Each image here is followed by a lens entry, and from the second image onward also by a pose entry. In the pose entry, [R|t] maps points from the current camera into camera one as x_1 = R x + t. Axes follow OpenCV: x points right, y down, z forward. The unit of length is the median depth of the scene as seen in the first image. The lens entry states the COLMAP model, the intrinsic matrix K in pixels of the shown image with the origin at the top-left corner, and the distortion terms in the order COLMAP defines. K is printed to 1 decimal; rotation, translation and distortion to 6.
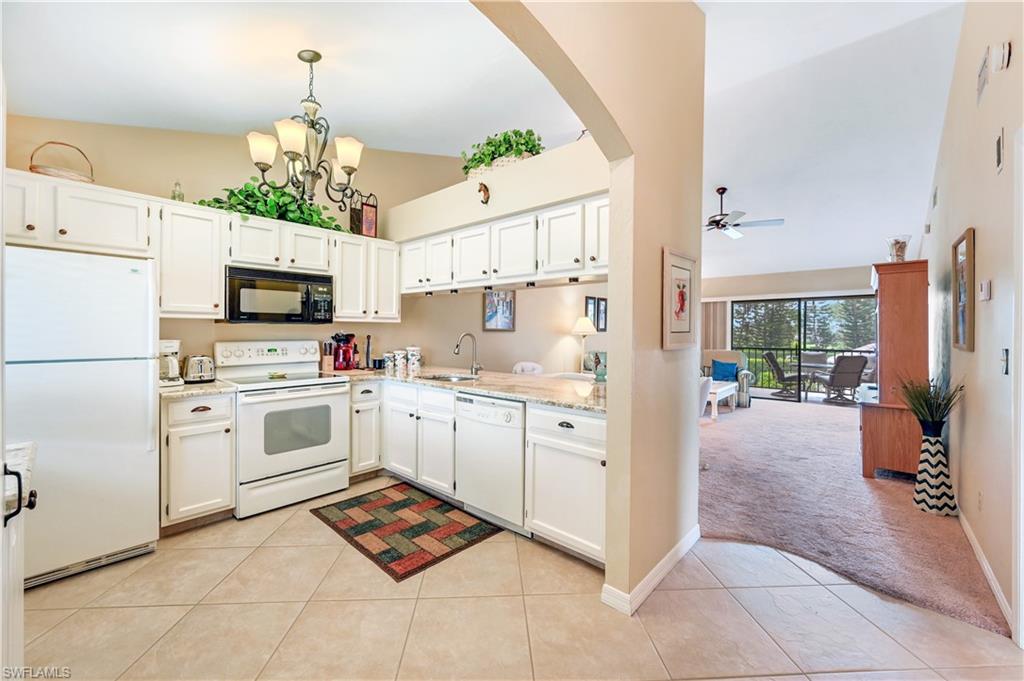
lens RADIAL K [[410.5, 0, 510.3], [0, 410.5, 330.6], [0, 0, 1]] dist [0.000182, 0.000063]
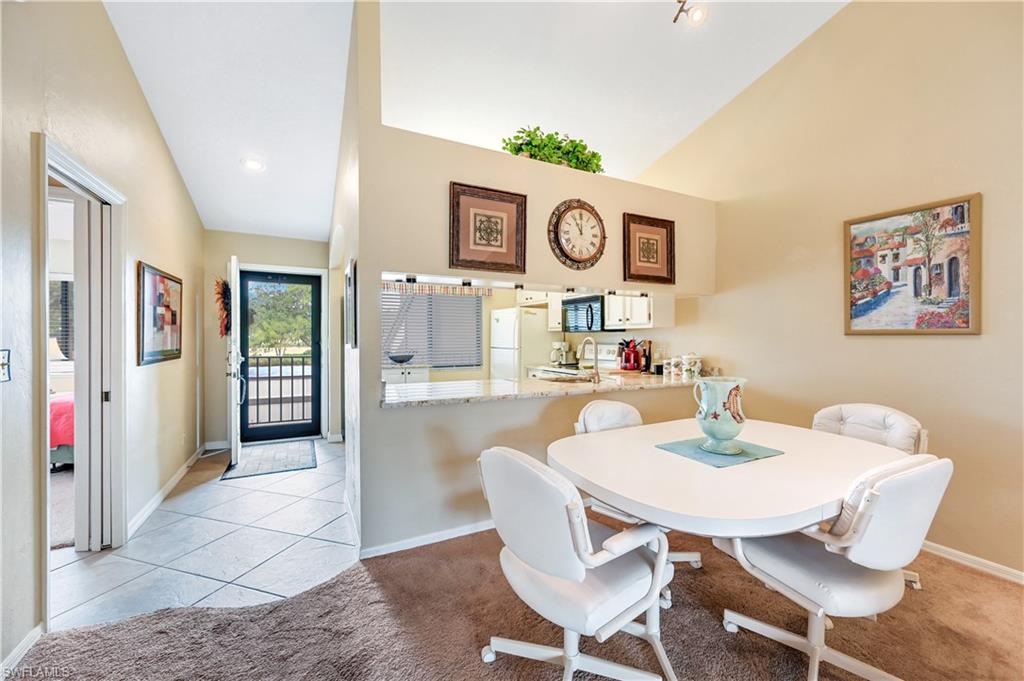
lens RADIAL K [[403.7, 0, 512.0], [0, 403.7, 340.5], [0, 0, 1]] dist [0.000001, 0.000066]
pose [[-0.360466, -0.002488, -0.932769, 0.564274], [-0.004578, 0.999989, -0.000898, 0.010028], [0.932761, 0.003946, -0.360474, 0.787358]]
